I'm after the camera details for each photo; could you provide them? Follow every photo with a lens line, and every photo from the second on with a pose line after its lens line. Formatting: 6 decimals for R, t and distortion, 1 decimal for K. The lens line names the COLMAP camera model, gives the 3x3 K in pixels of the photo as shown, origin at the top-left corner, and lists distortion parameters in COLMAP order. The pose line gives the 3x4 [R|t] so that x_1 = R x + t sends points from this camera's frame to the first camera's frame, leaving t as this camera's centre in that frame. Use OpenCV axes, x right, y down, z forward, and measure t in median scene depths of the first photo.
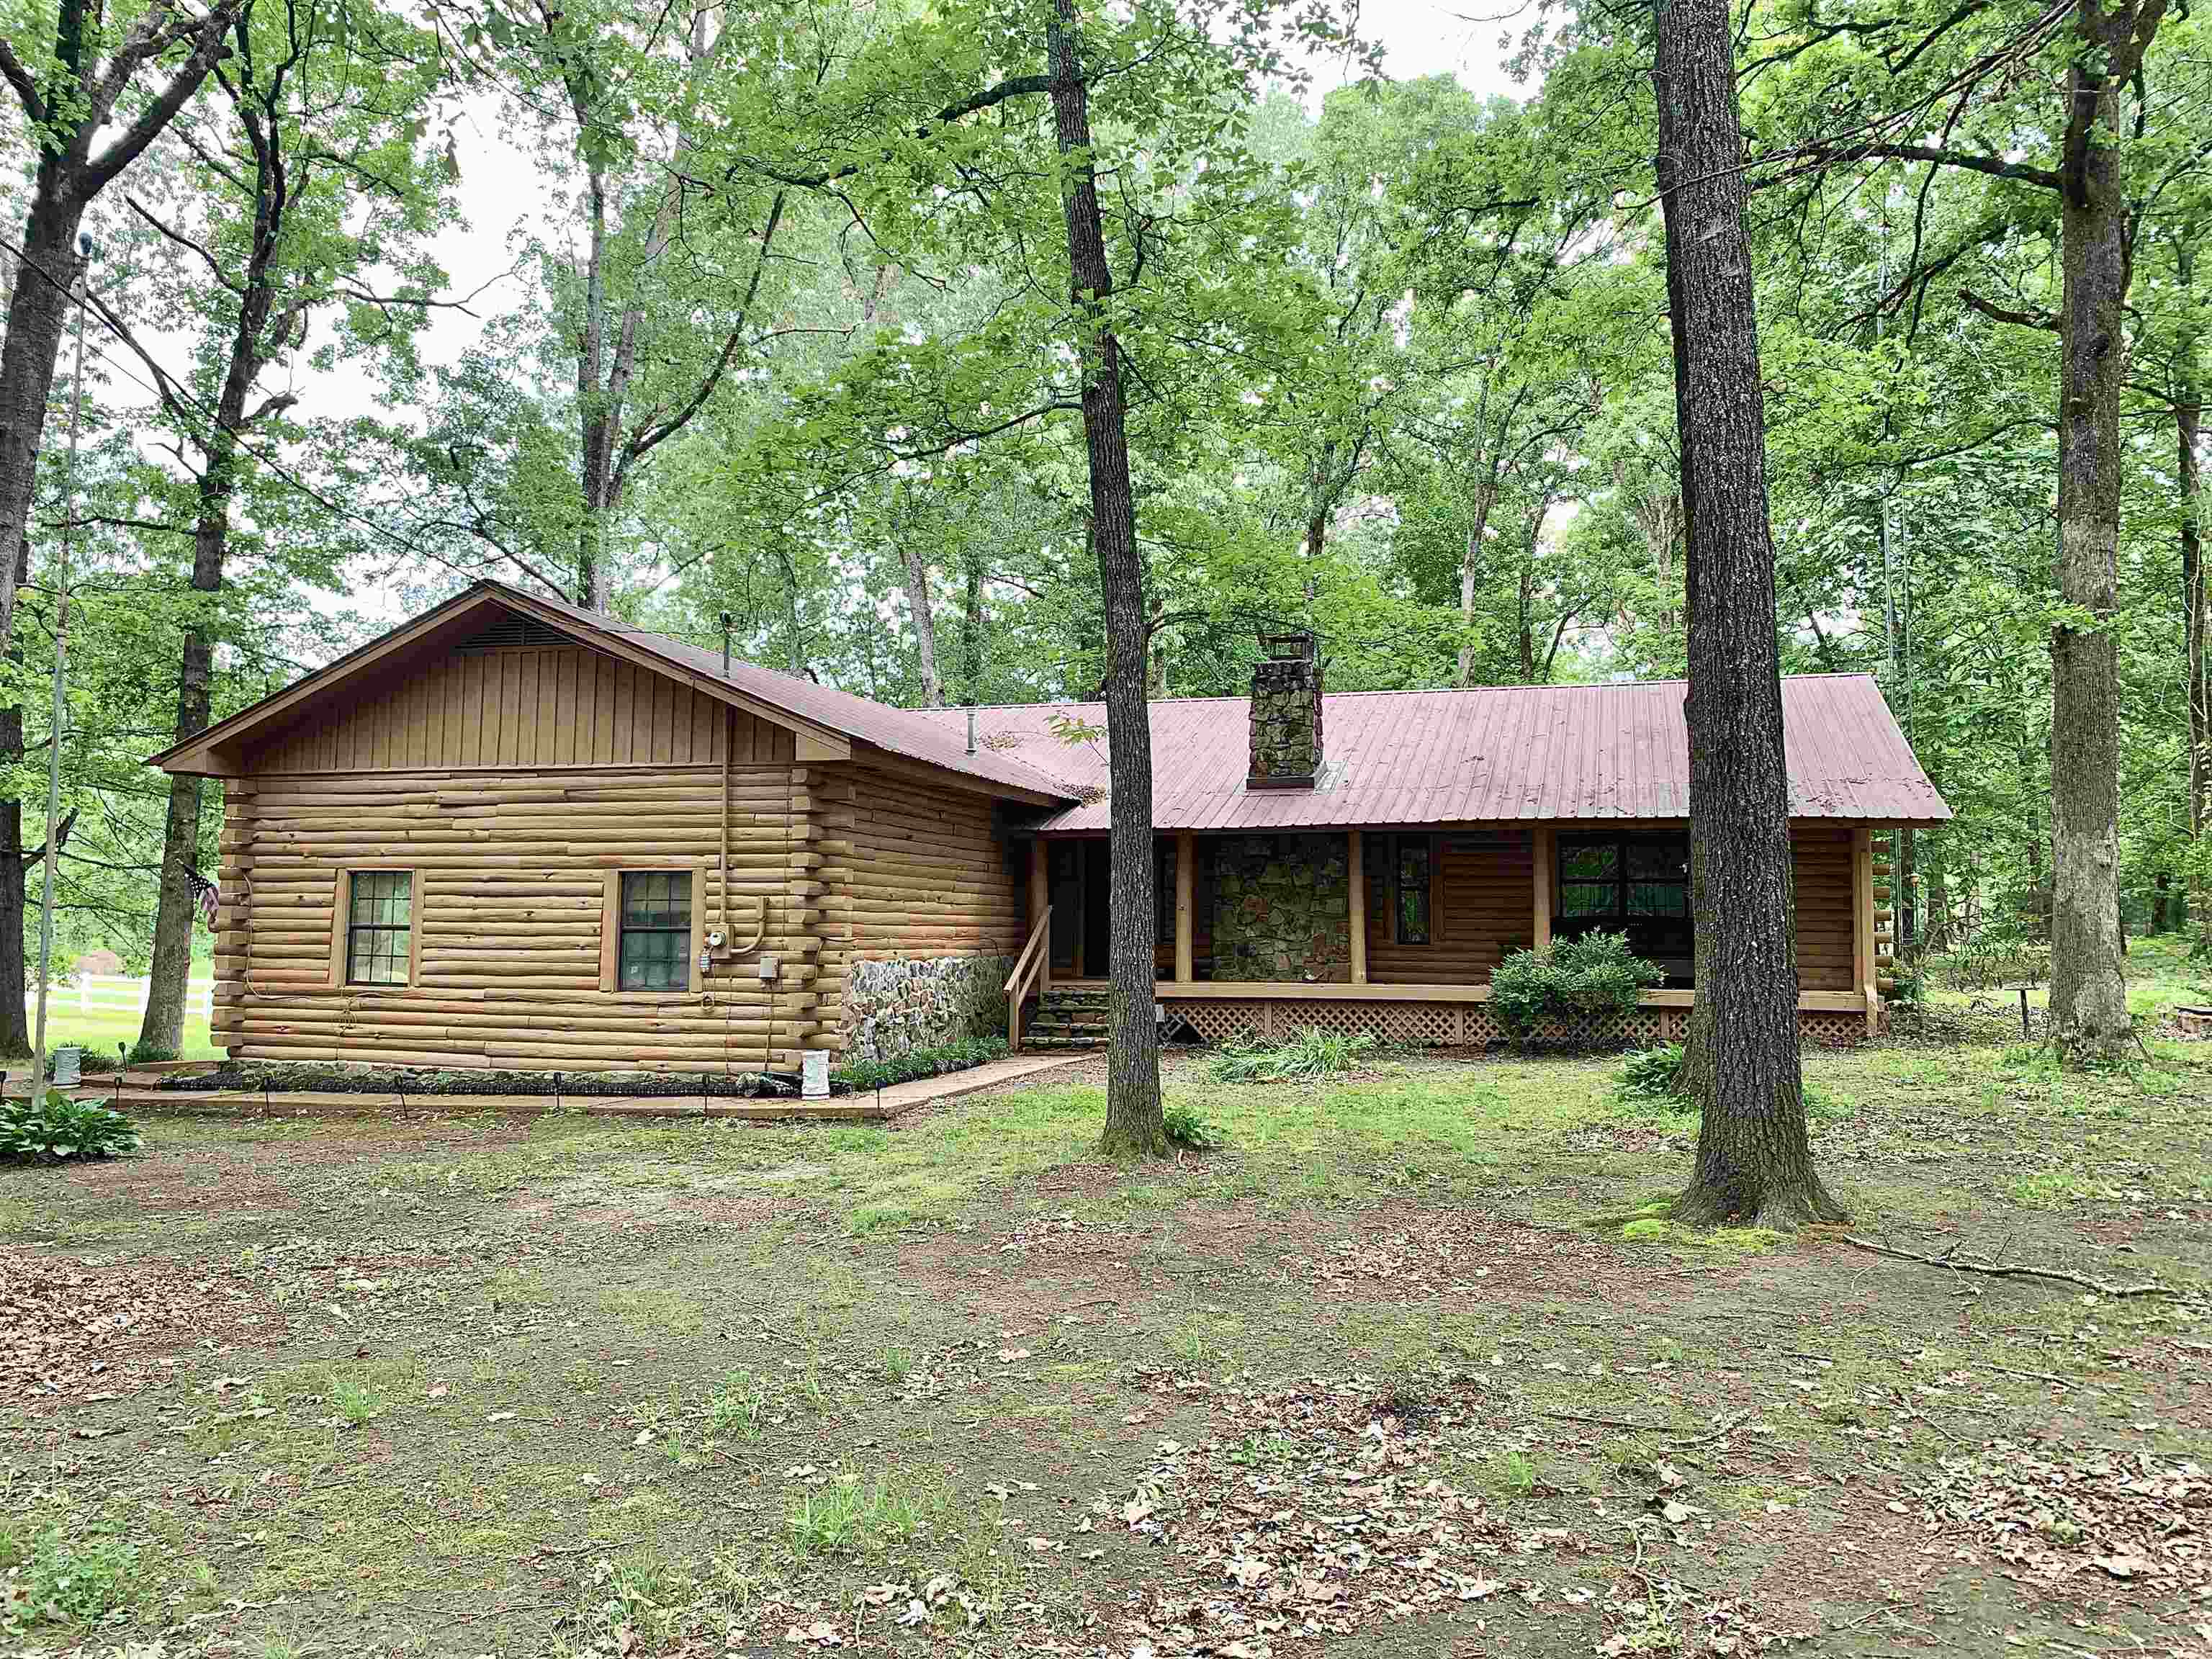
lens RADIAL K [[1697.2, 0, 1098.9], [0, 1697.2, 829.6], [0, 0, 1]] dist [0.077418, -0.075431]
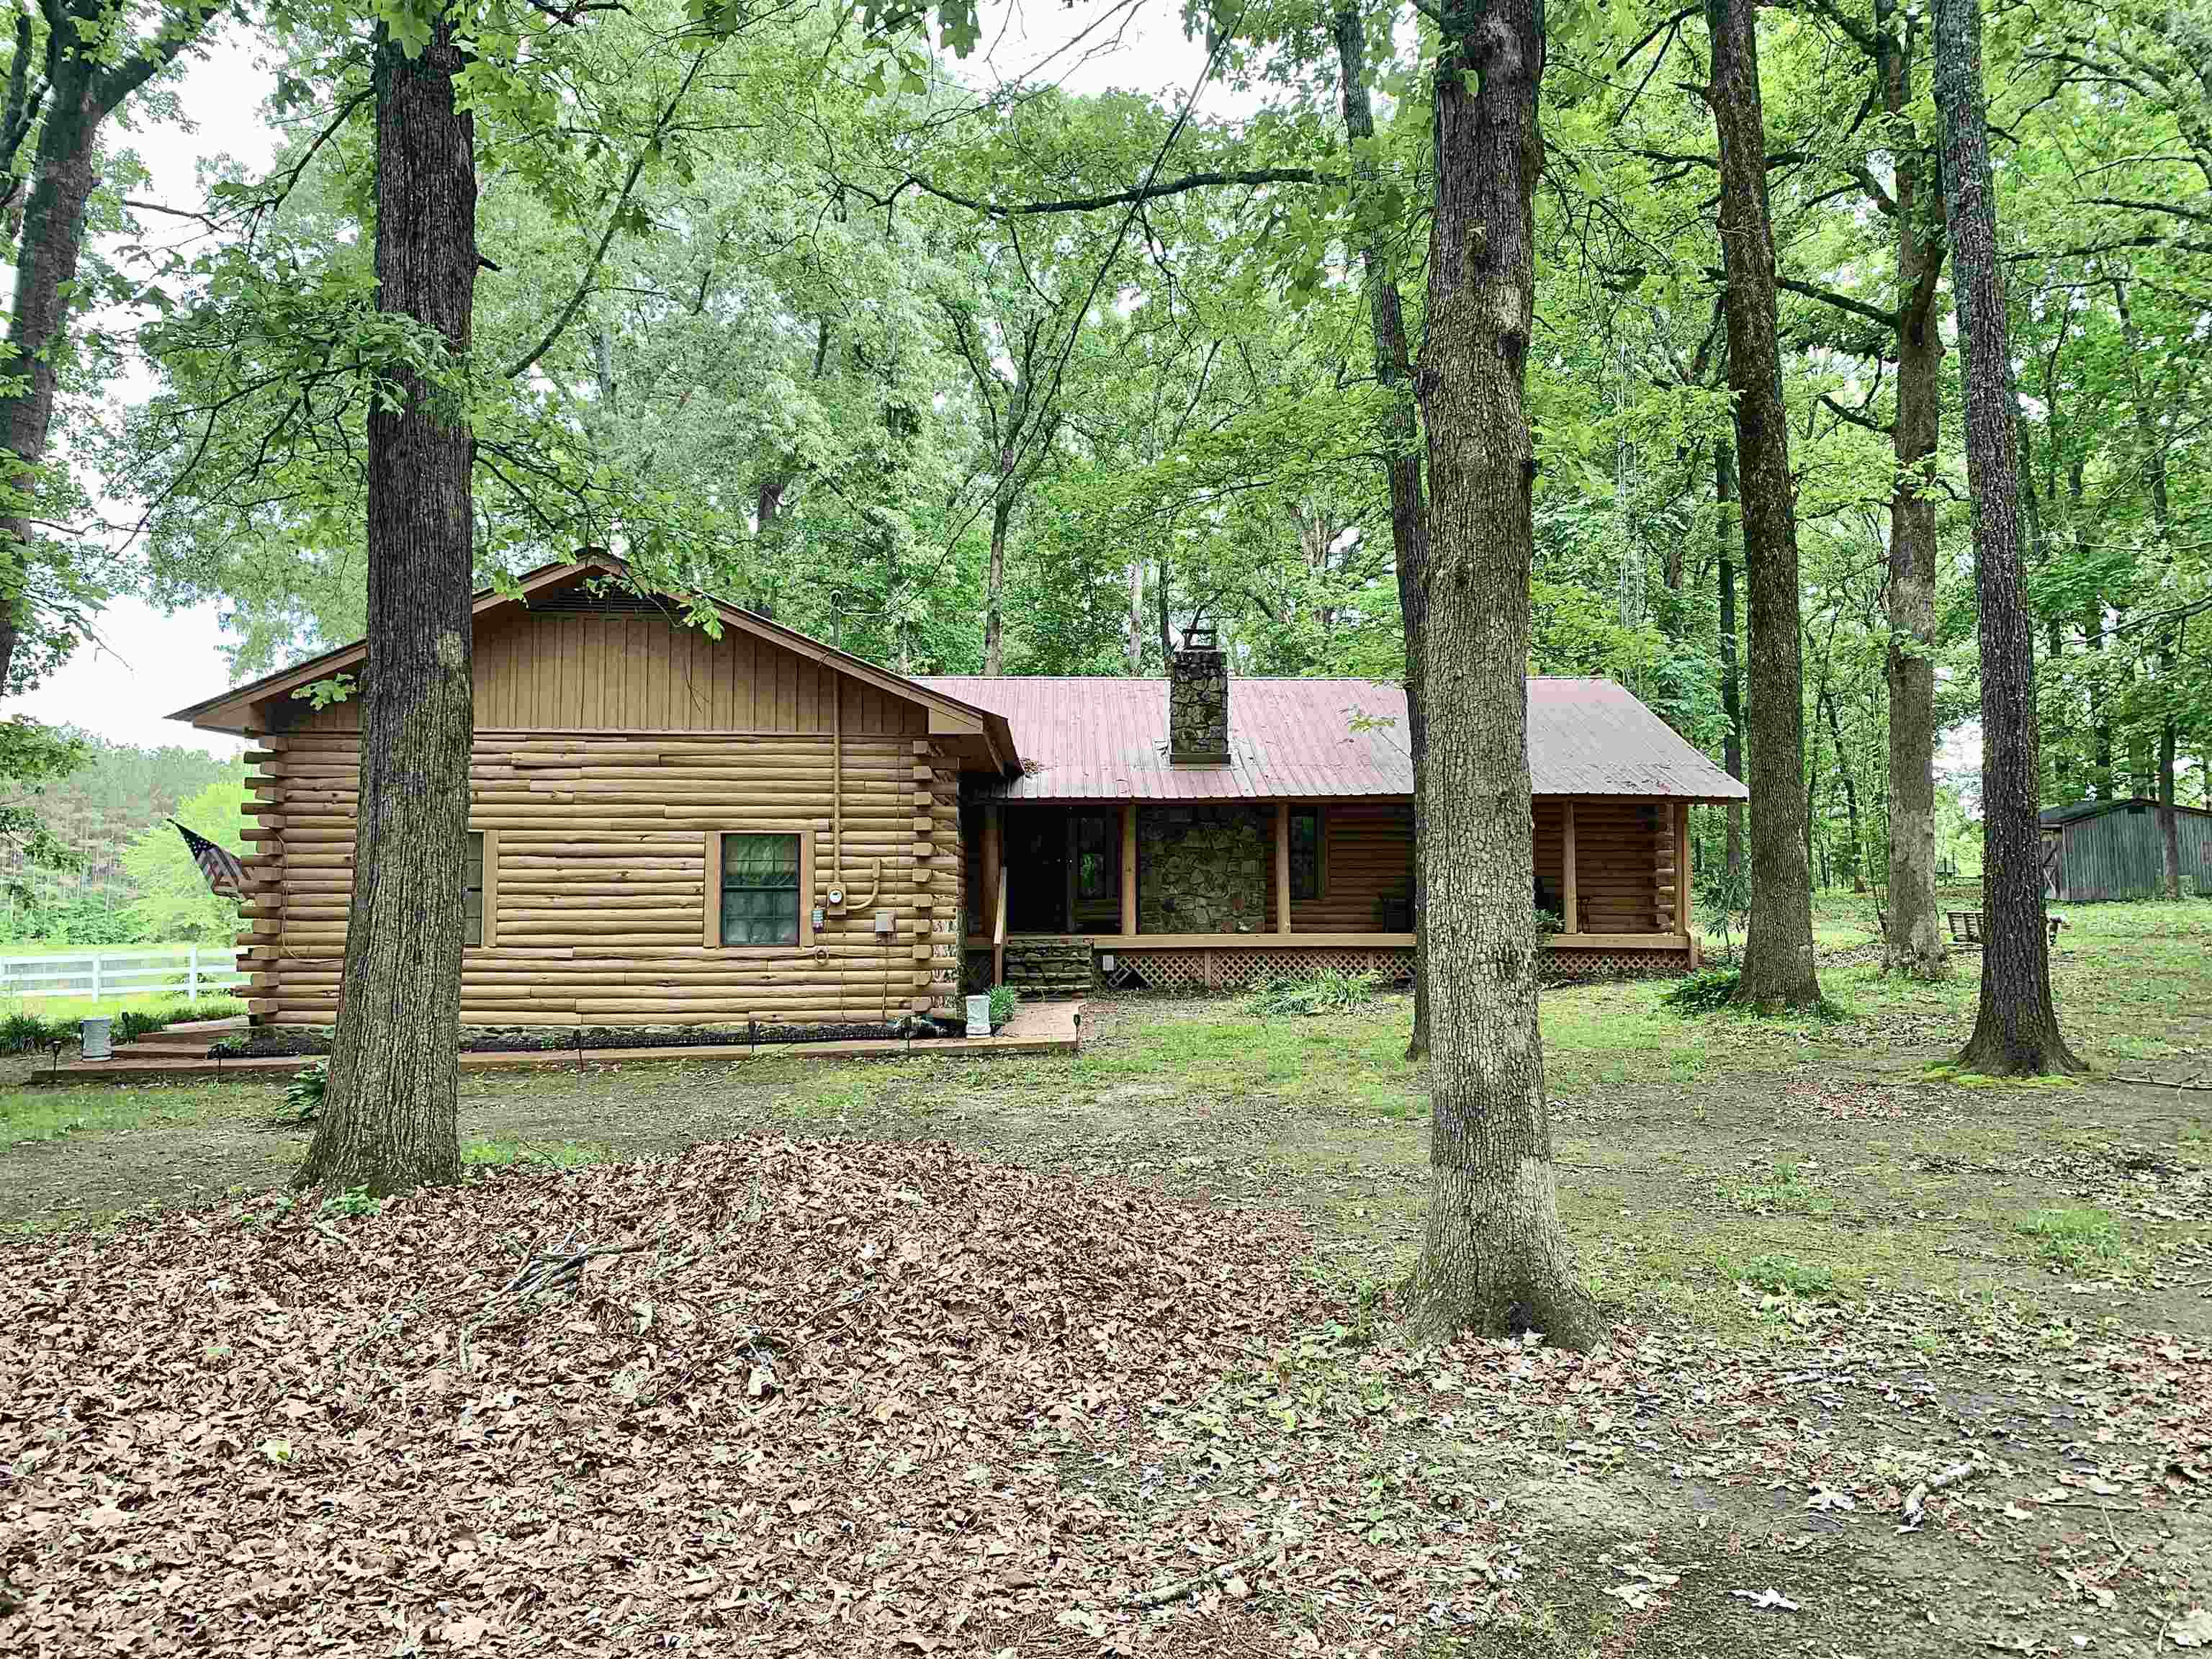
lens RADIAL K [[1697.2, 0, 1124.0], [0, 1697.2, 824.5], [0, 0, 1]] dist [0.077418, -0.075431]
pose [[0.948717, 0.006462, 0.316061, -0.376785], [-0.012199, 0.999795, 0.016176, -0.001059], [-0.315891, -0.019202, 0.948601, -0.073199]]
